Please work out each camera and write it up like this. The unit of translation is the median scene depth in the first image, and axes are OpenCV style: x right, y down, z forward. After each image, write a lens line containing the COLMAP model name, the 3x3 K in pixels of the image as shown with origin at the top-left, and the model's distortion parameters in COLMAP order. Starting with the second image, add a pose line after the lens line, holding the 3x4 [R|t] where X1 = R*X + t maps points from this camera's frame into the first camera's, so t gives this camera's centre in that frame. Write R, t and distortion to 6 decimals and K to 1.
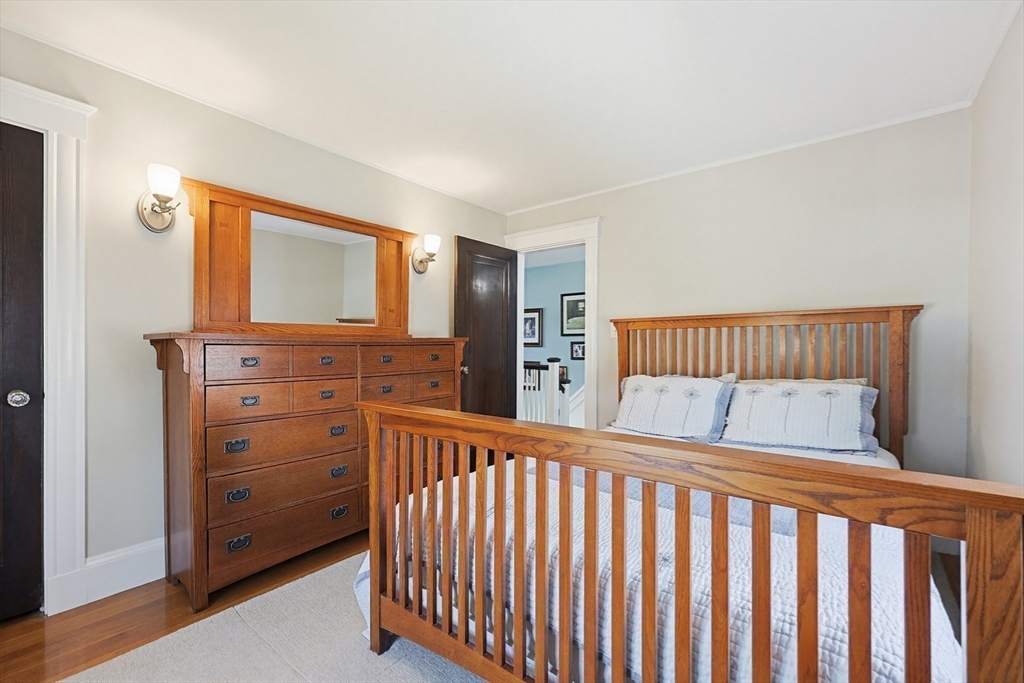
lens RADIAL K [[440.1, 0, 512.0], [0, 440.1, 341.5], [0, 0, 1]] dist [0.000268, 0.000114]
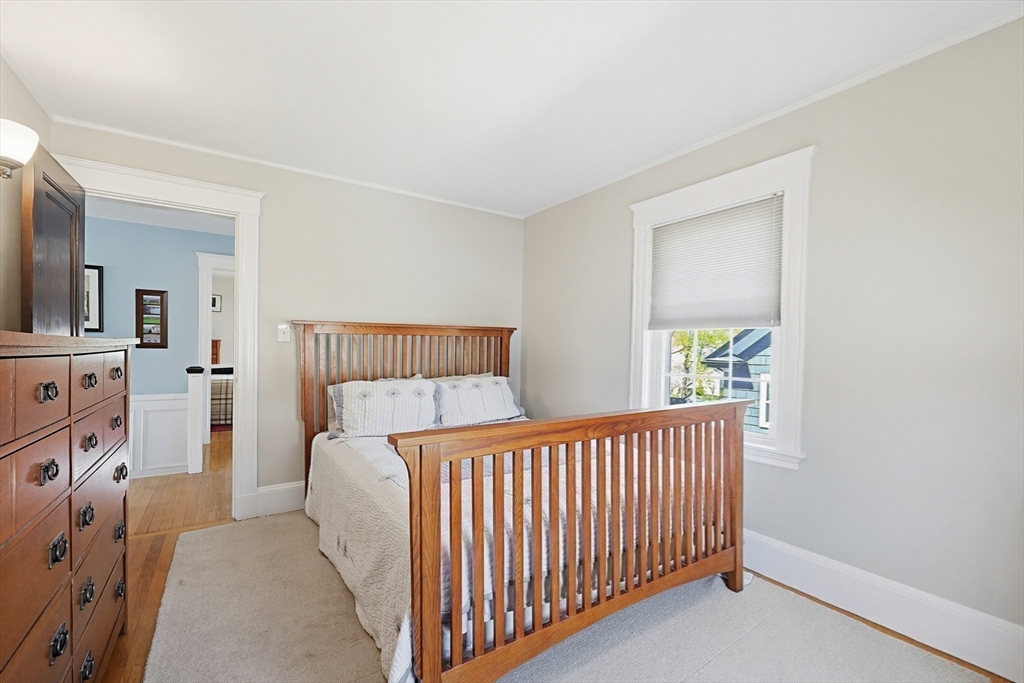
lens RADIAL K [[428.4, 0, 512.3], [0, 428.4, 355.2], [0, 0, 1]] dist [-0.000127, -0.000048]
pose [[0.299585, -0.002133, 0.954067, -0.529950], [-0.007450, 0.999962, 0.004575, 0.013830], [-0.954041, -0.008478, 0.299557, 0.398640]]
